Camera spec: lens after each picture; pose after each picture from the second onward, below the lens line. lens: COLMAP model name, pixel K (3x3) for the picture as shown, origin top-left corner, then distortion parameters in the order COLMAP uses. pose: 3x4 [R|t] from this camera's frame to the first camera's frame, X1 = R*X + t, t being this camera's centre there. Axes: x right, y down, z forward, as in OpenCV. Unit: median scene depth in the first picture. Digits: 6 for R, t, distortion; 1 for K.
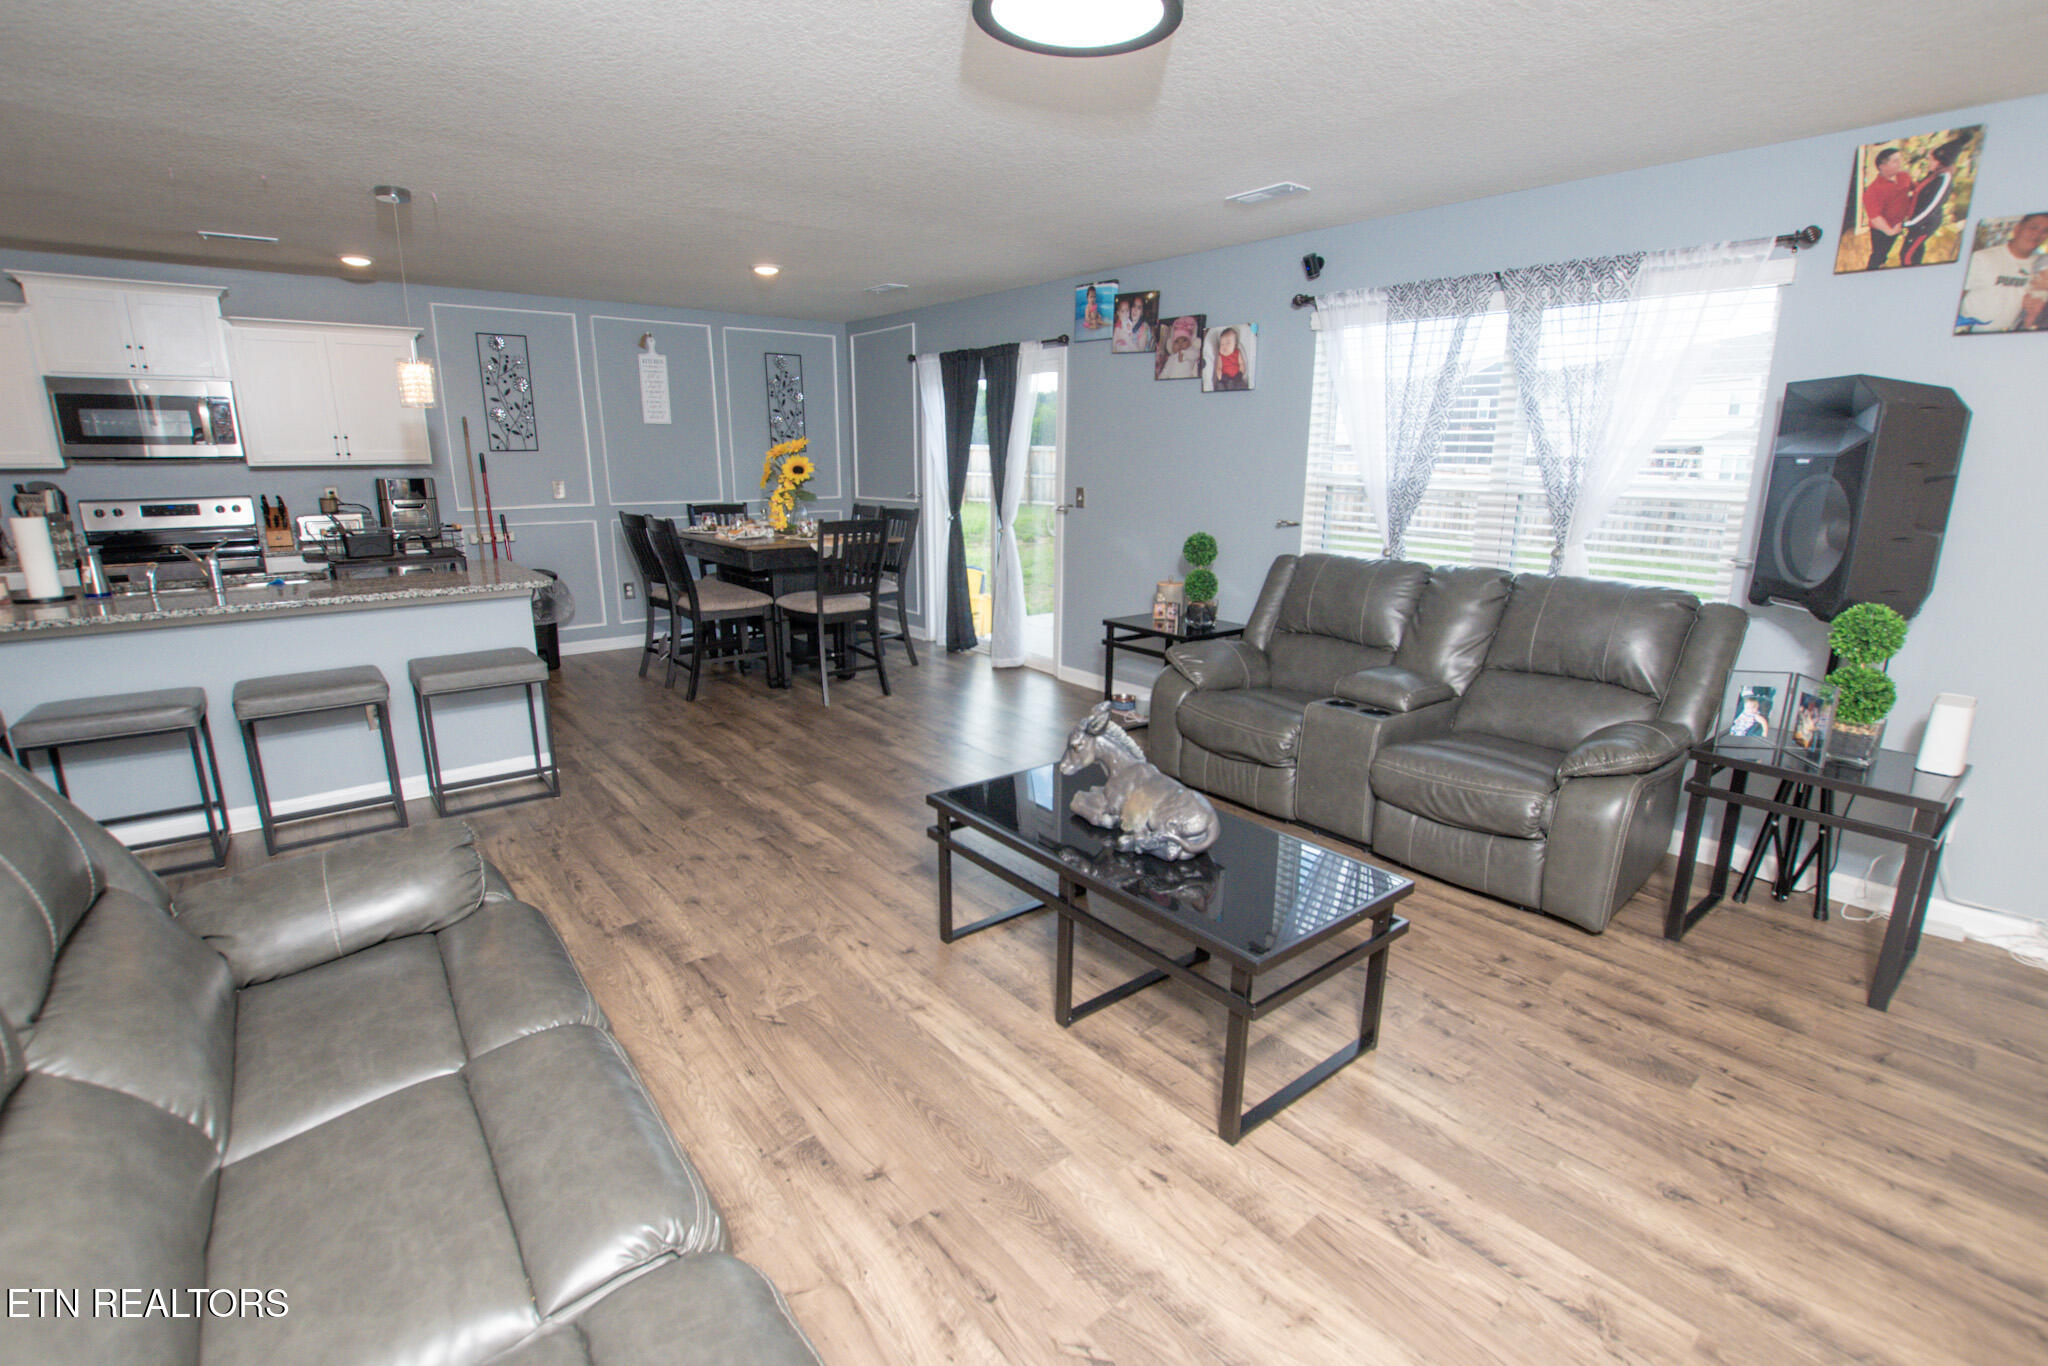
lens RADIAL K [[931.5, 0, 1037.8], [0, 931.5, 678.3], [0, 0, 1]] dist [-0.016889, -0.000055]
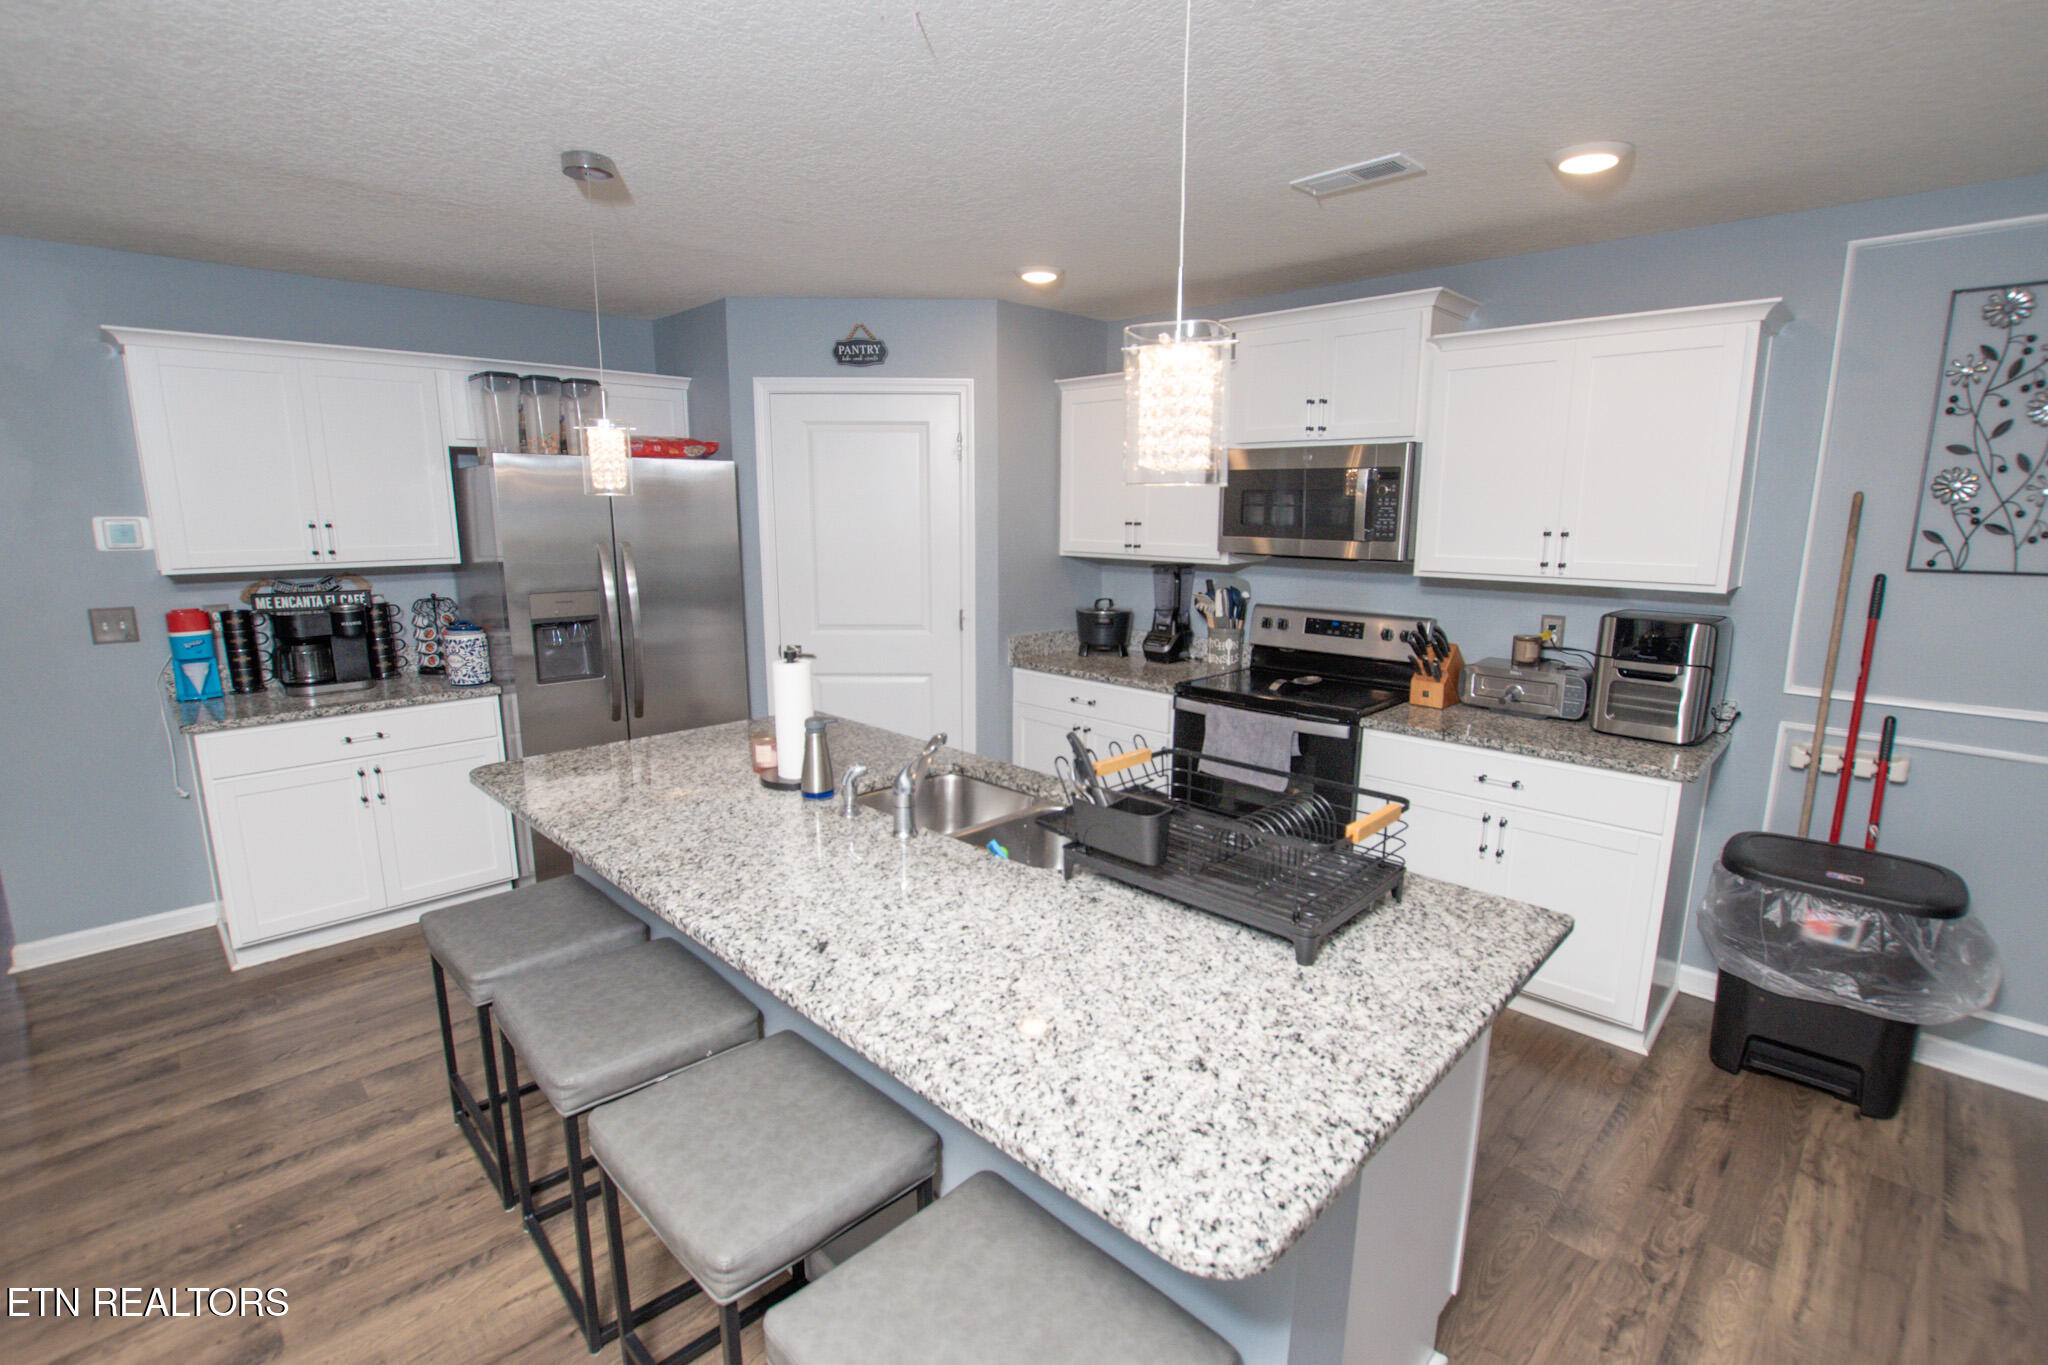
lens RADIAL K [[931.5, 0, 1031.9], [0, 931.5, 684.9], [0, 0, 1]] dist [-0.016889, -0.000055]
pose [[0.121952, 0.180587, -0.975969, -0.221347], [-0.245922, 0.958145, 0.146560, -0.158601], [0.961587, 0.222139, 0.161258, 0.559417]]
